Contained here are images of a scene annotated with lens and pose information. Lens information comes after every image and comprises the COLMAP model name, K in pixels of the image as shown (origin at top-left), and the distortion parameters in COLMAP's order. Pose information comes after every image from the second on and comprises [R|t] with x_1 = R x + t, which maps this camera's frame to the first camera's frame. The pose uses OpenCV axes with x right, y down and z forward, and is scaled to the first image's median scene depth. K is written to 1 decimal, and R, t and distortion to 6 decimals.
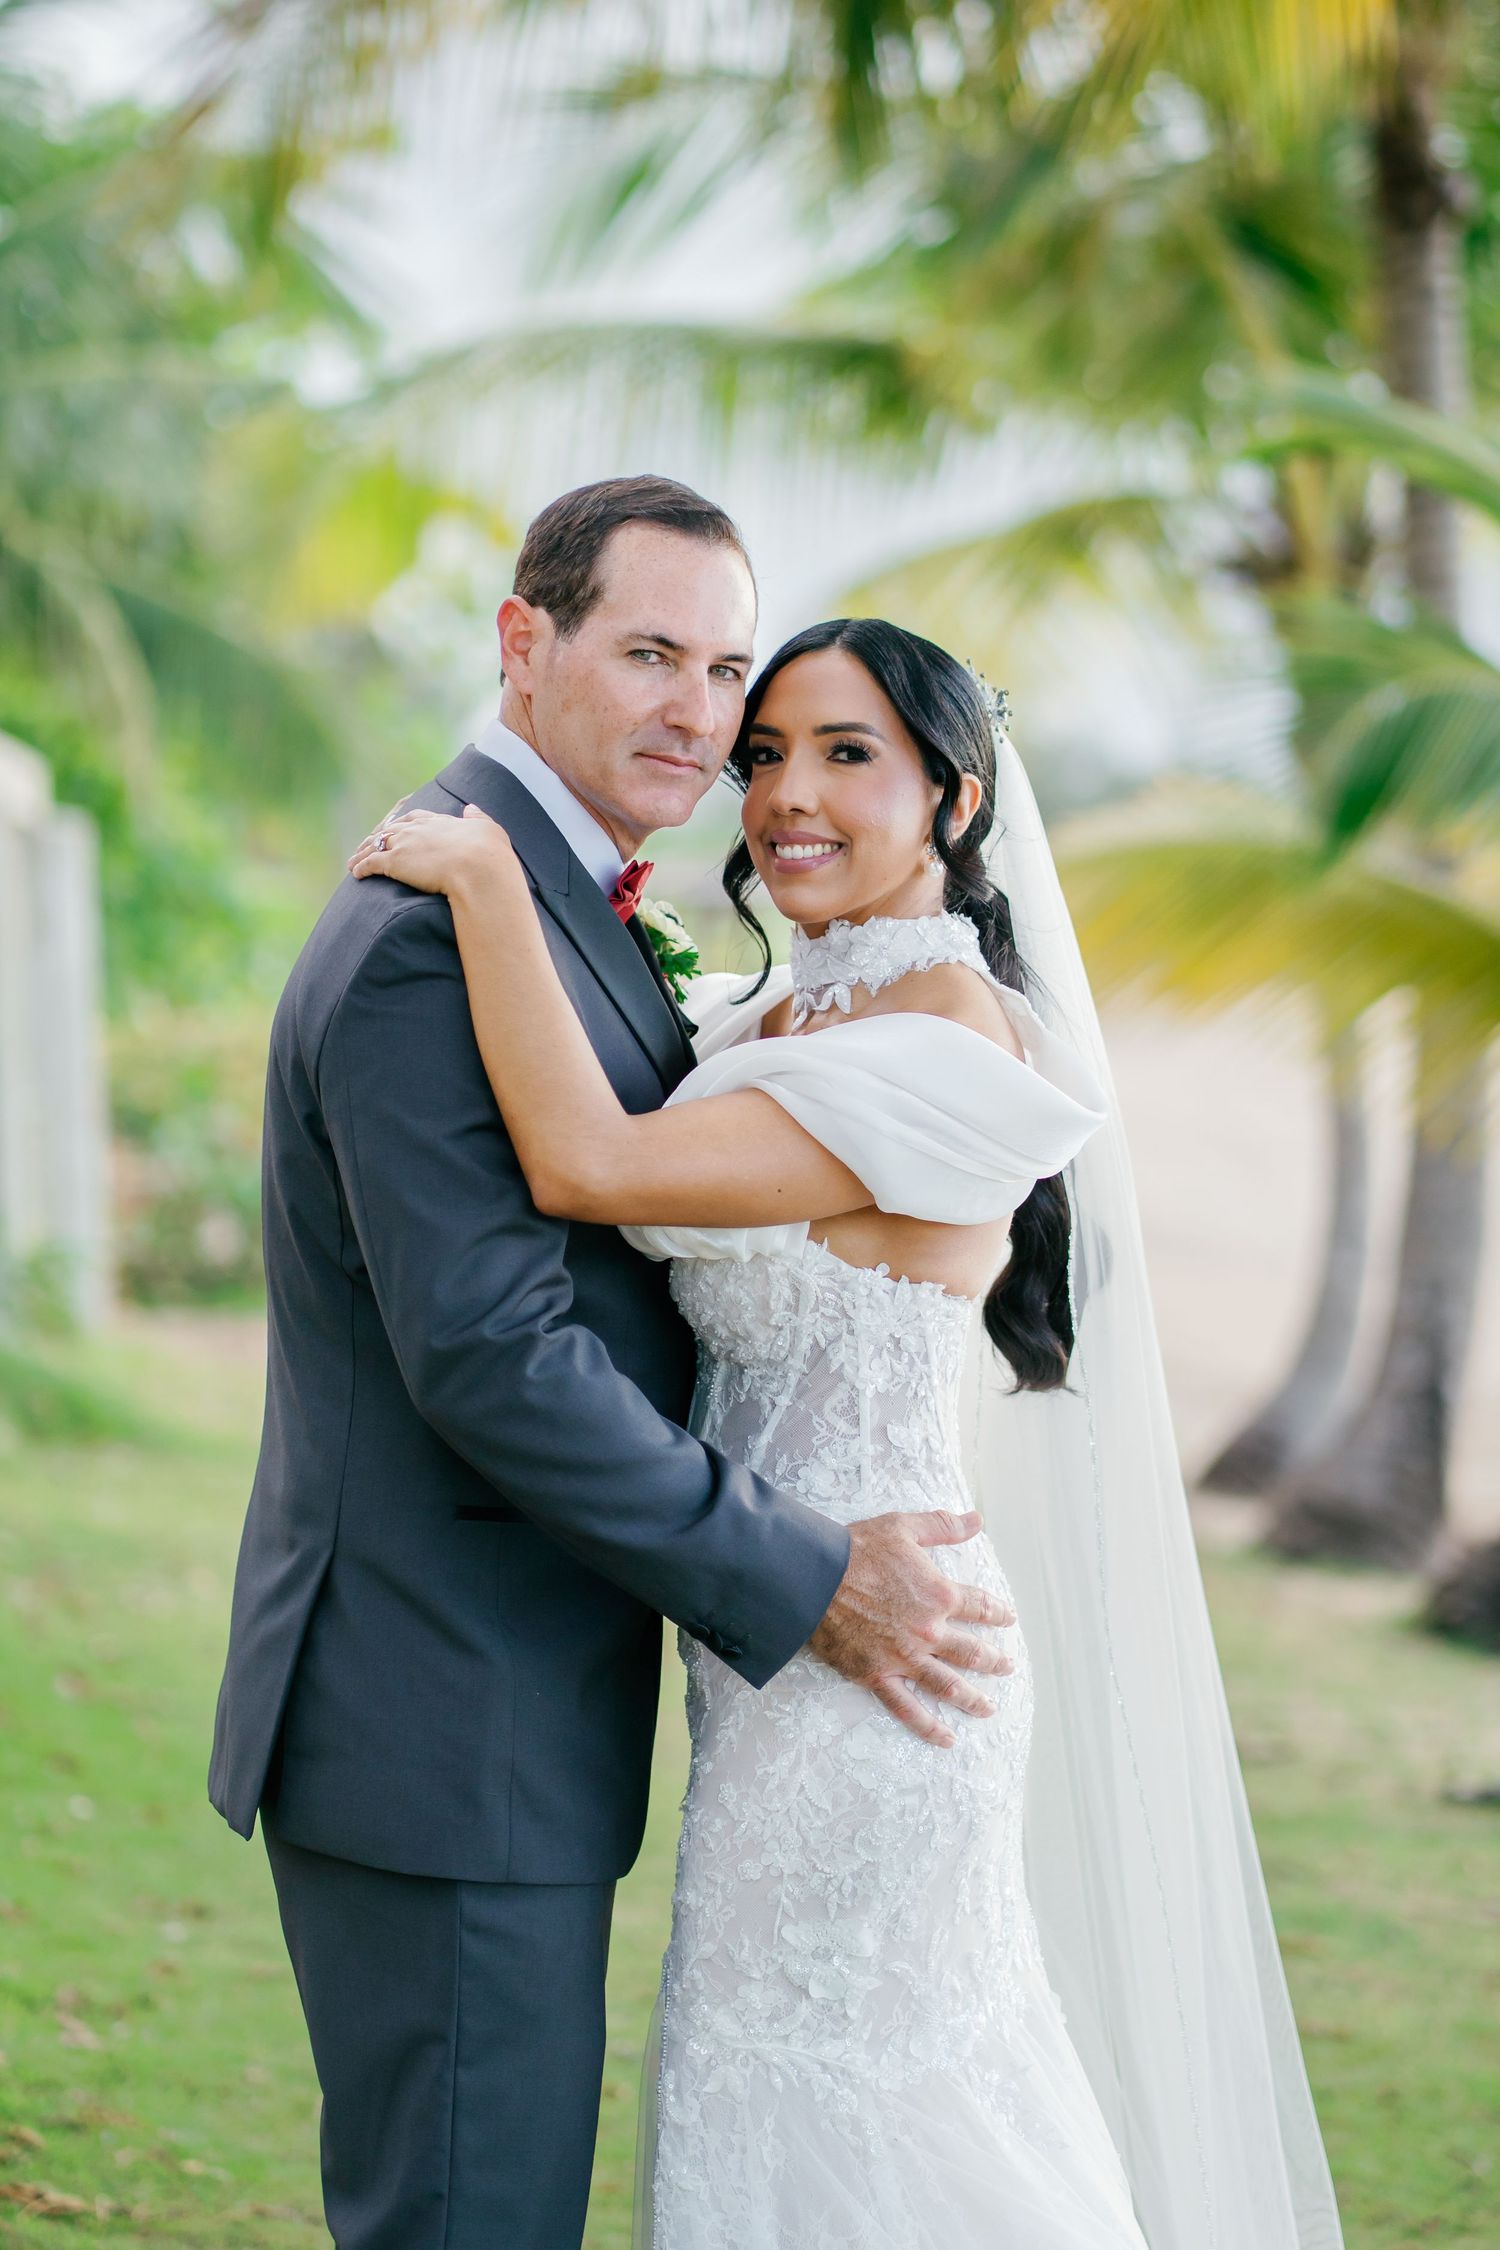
lens RADIAL K [[6821.9, 0, 743.8], [0, 6821.9, 1115.7], [0, 0, 1]] dist [-0.019004, 0.000000]
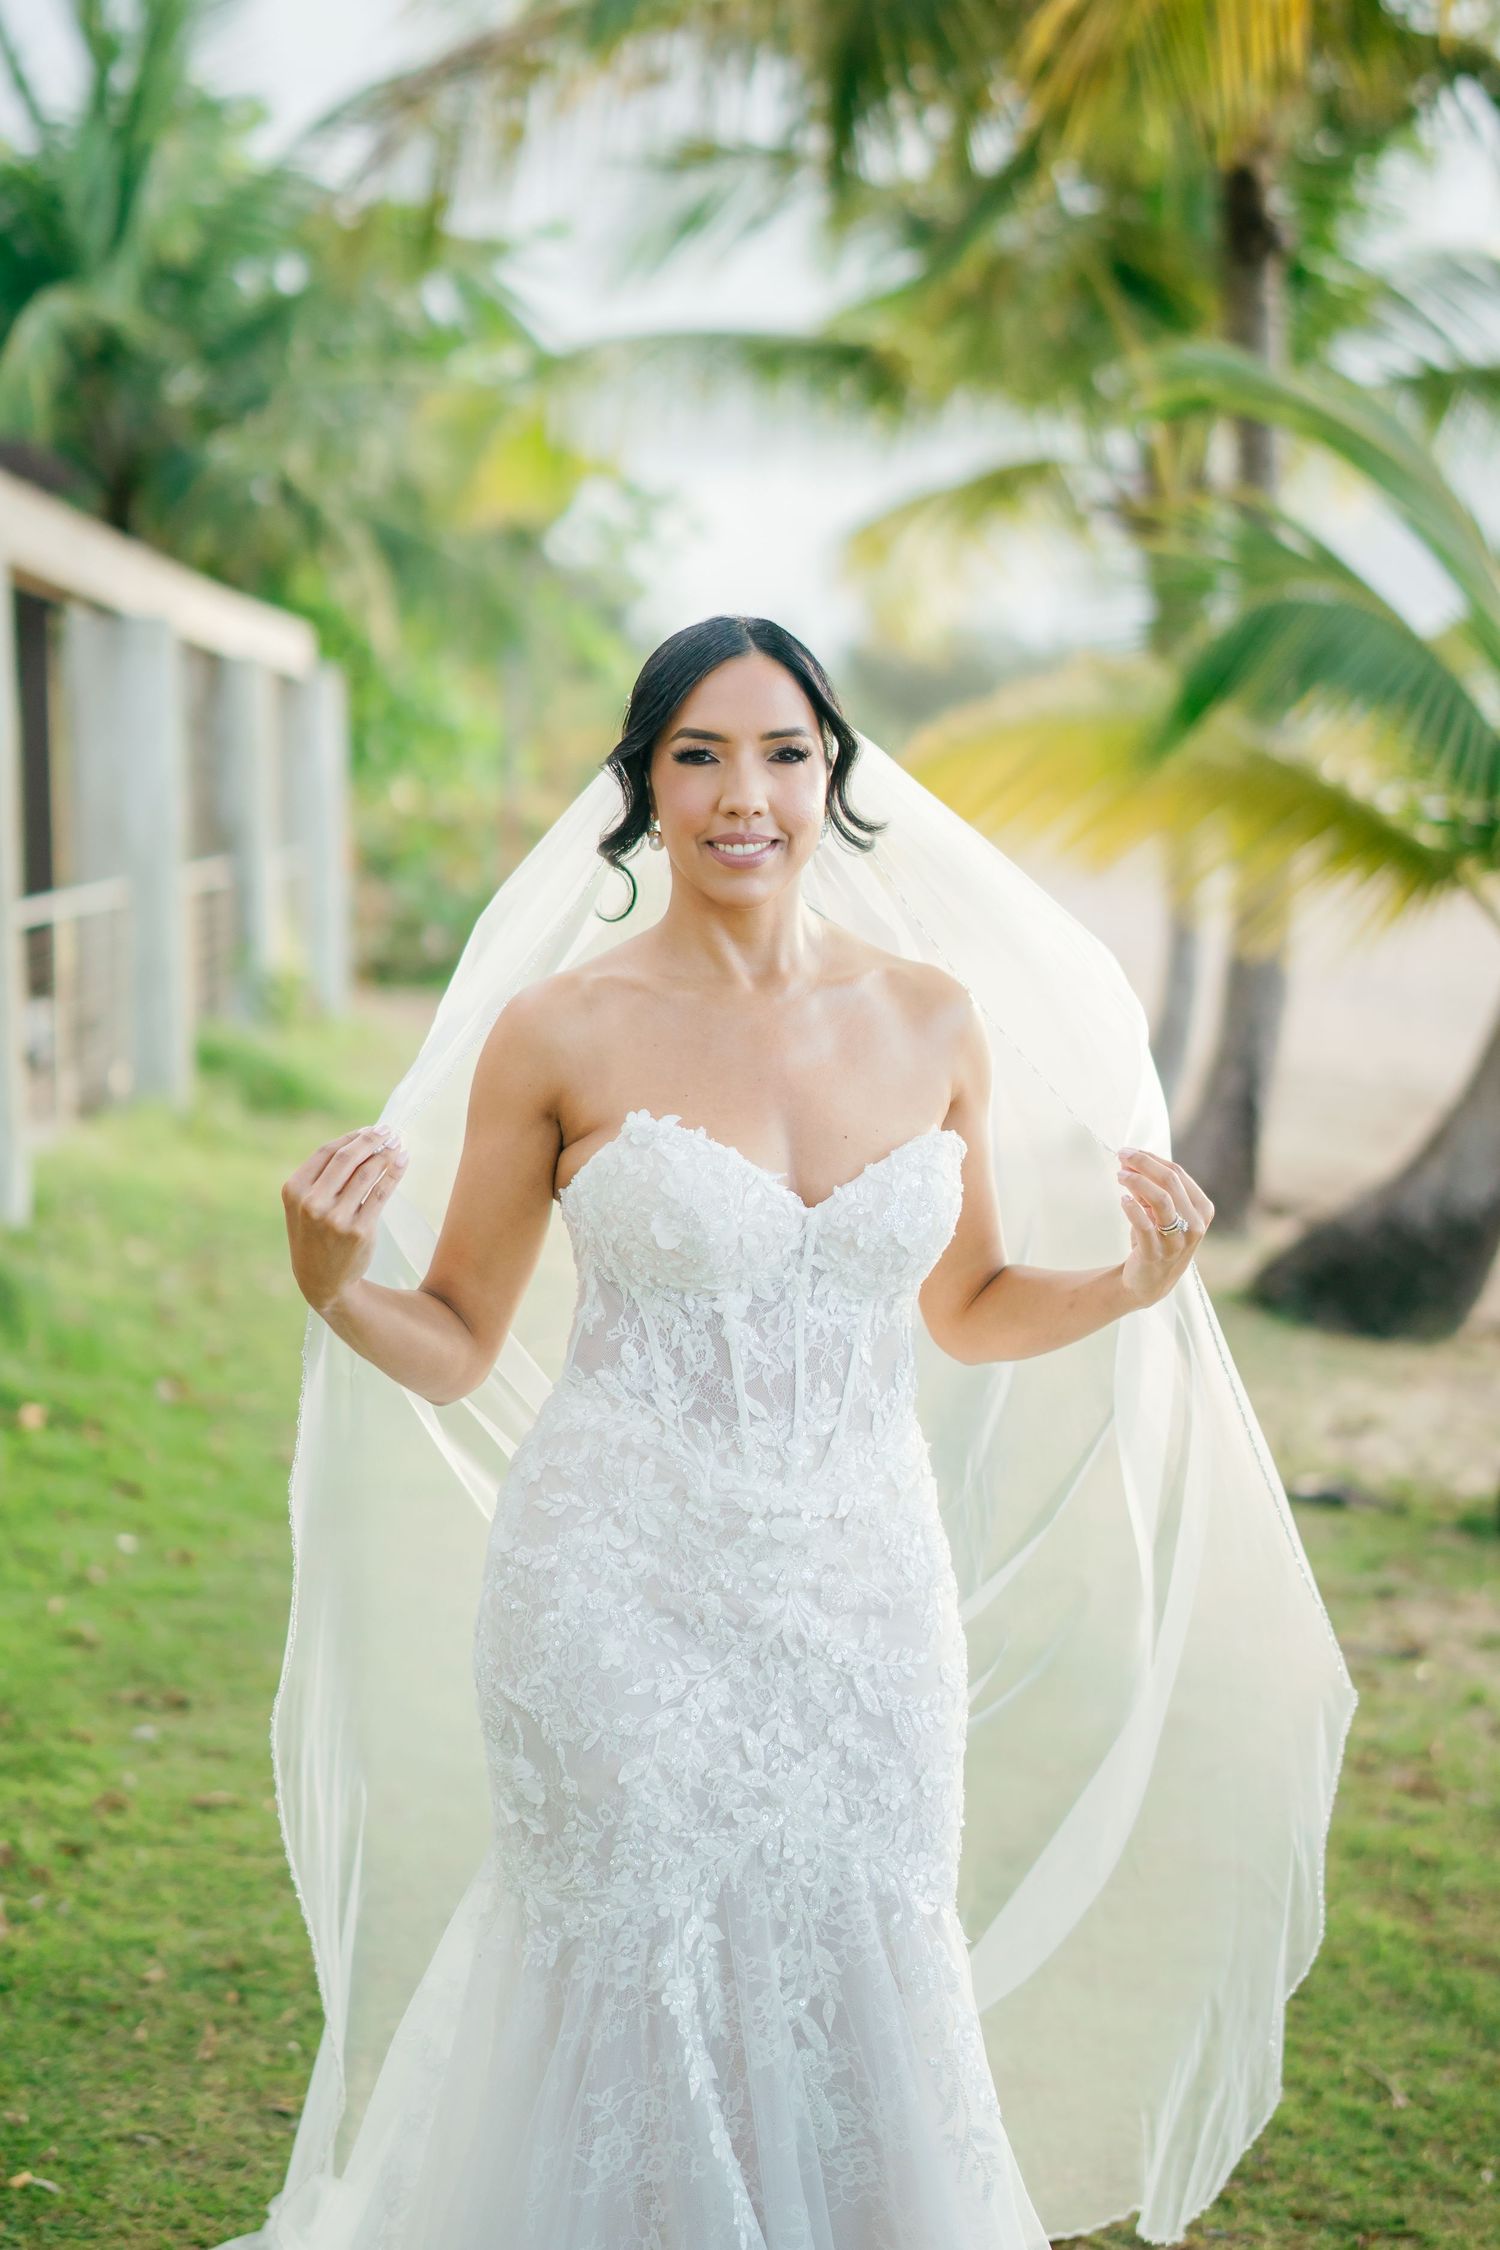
lens RADIAL K [[3575.5, 0, 776.1], [0, 3575.5, 1053.6], [0, 0, 1]] dist [0.096229, 0.000000]
pose [[0.999751, 0.020962, -0.007693, 0.010130], [-0.020427, 0.997735, 0.064086, -0.014359], [0.009019, -0.063913, 0.997915, 0.253992]]
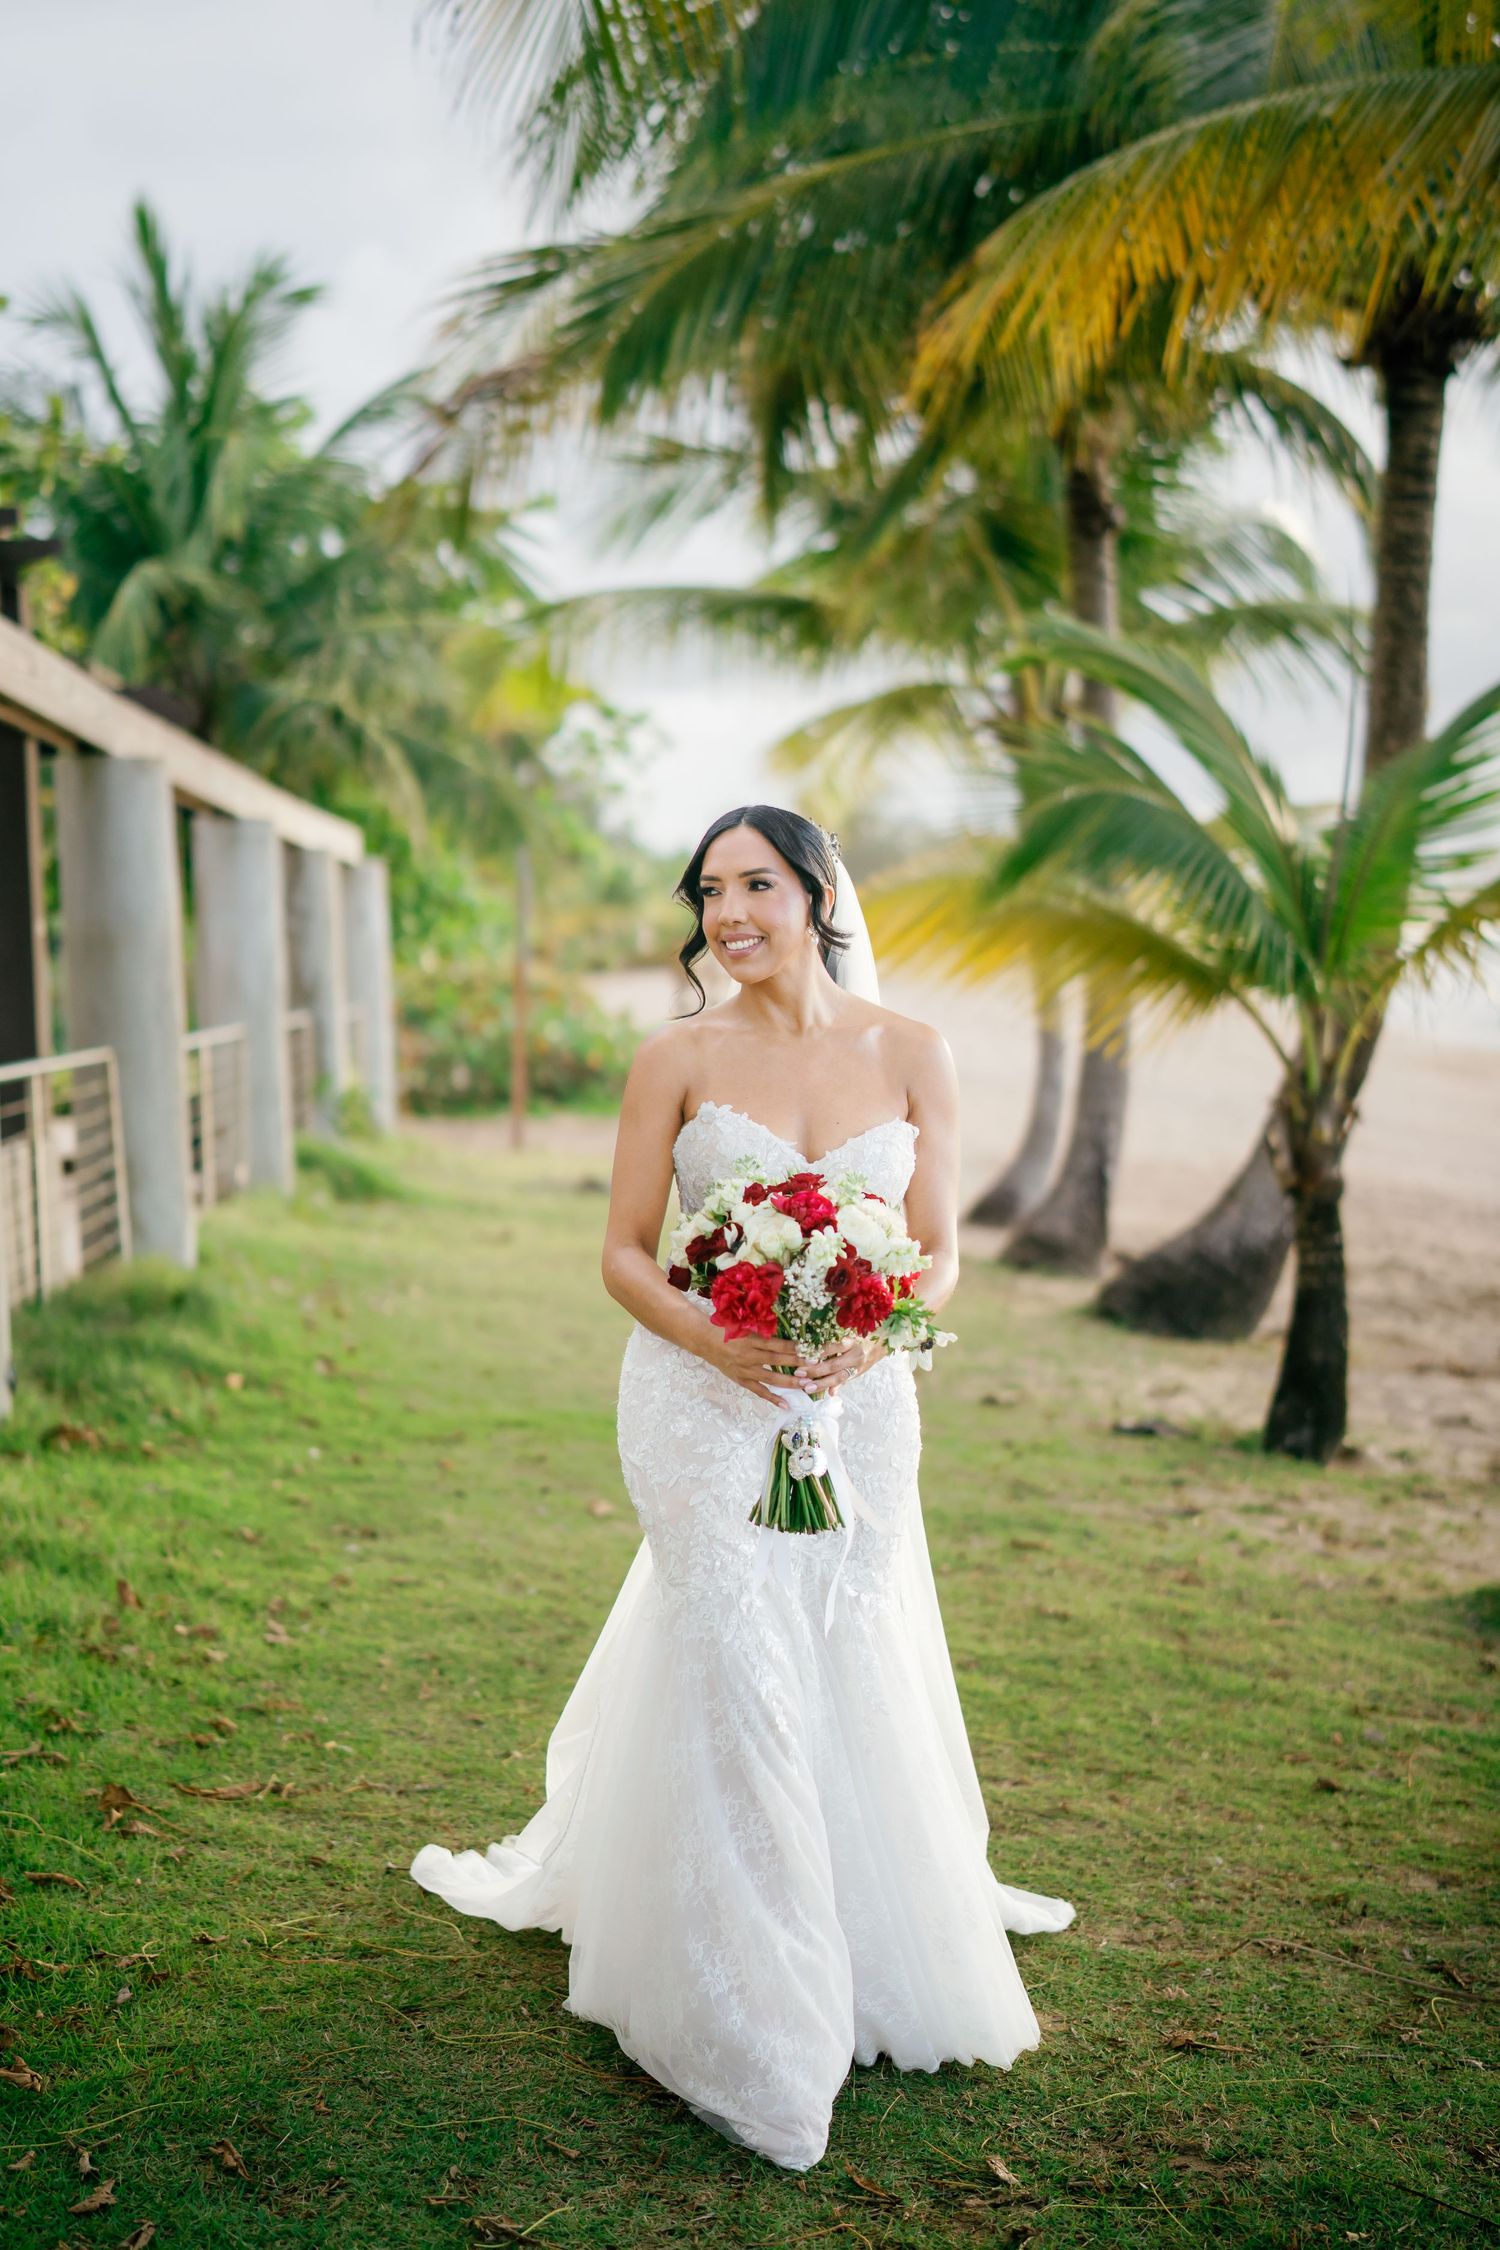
lens RADIAL K [[3219.5, 0, 748.9], [0, 3219.5, 1082.4], [0, 0, 1]] dist [0.099118, 0.000000]
pose [[0.999999, 0.000617, -0.001166, 0.007491], [-0.000583, 0.999601, 0.028225, -0.008602], [0.001183, -0.028224, 0.999601, 0.128040]]
